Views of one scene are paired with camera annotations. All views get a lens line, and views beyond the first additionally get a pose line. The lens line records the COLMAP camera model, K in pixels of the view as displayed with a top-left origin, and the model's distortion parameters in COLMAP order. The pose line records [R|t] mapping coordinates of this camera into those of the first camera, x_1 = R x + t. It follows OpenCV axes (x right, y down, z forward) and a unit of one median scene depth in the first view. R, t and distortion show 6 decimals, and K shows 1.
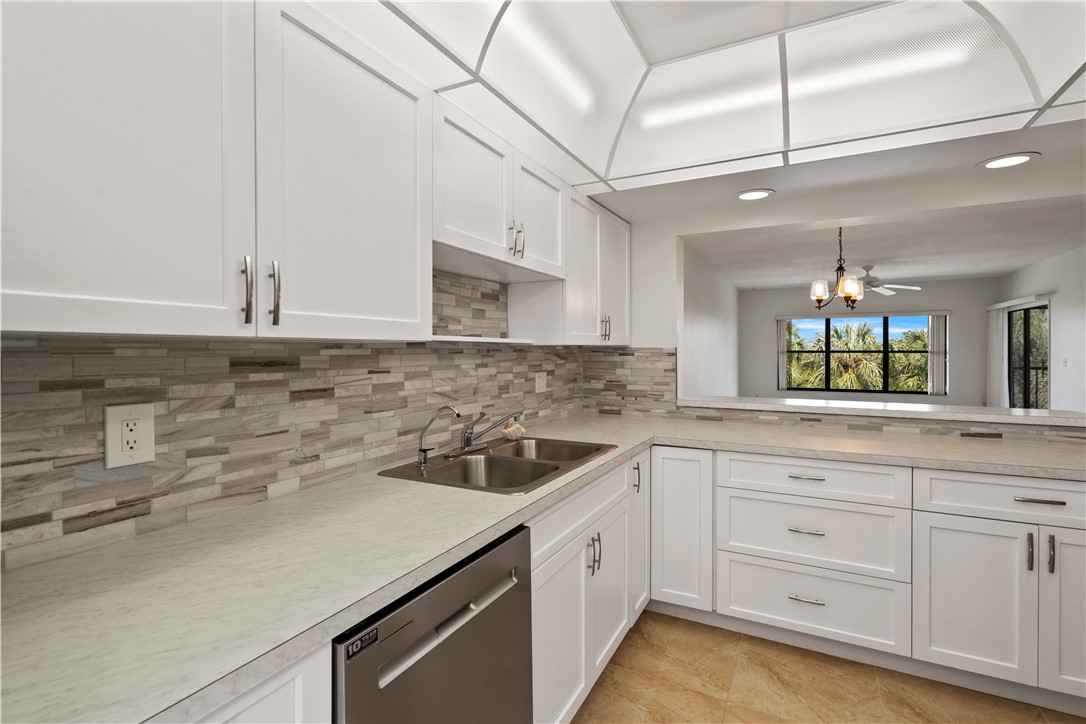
lens RADIAL K [[497.0, 0, 536.8], [0, 497.0, 352.9], [0, 0, 1]] dist [-0.006237, 0.004005]
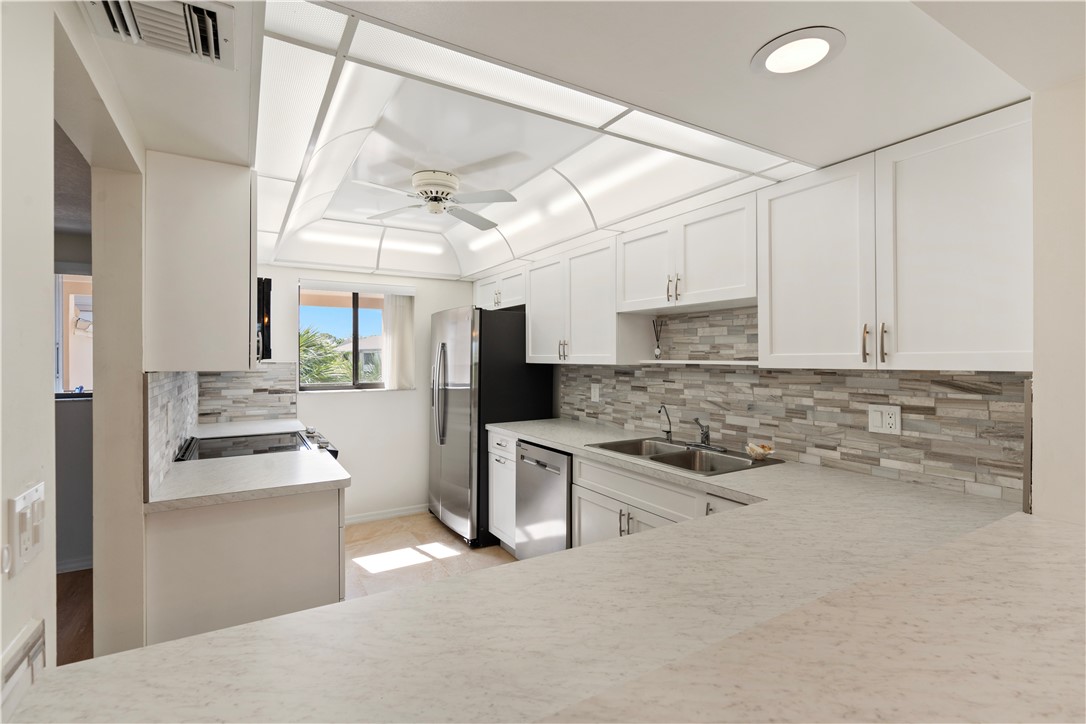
lens RADIAL K [[497.0, 0, 561.3], [0, 497.0, 357.3], [0, 0, 1]] dist [-0.006237, 0.004005]
pose [[-0.471569, 0.005030, -0.881815, 1.148971], [-0.000080, 0.999983, 0.005746, -0.046035], [0.881829, 0.002780, -0.471560, 1.235904]]
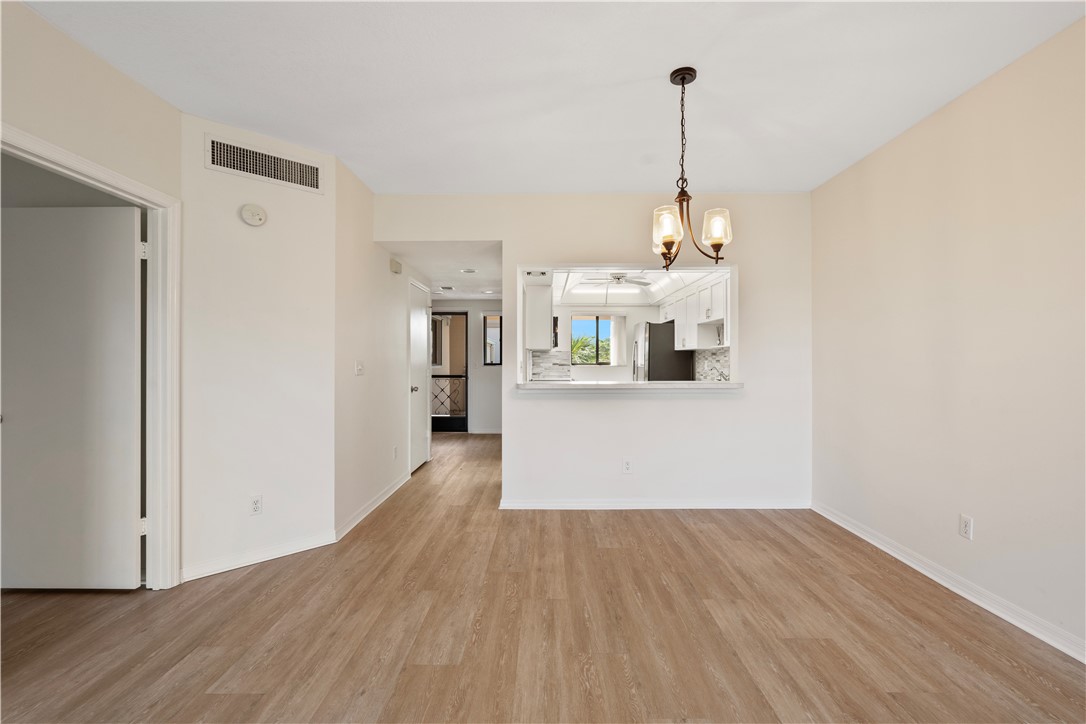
lens RADIAL K [[497.0, 0, 542.1], [0, 497.0, 361.7], [0, 0, 1]] dist [-0.006237, 0.004005]
pose [[-0.878352, 0.004850, -0.477990, 2.076738], [0.000403, 0.999956, 0.009405, 0.032907], [0.478015, 0.008069, -0.878315, 2.878627]]
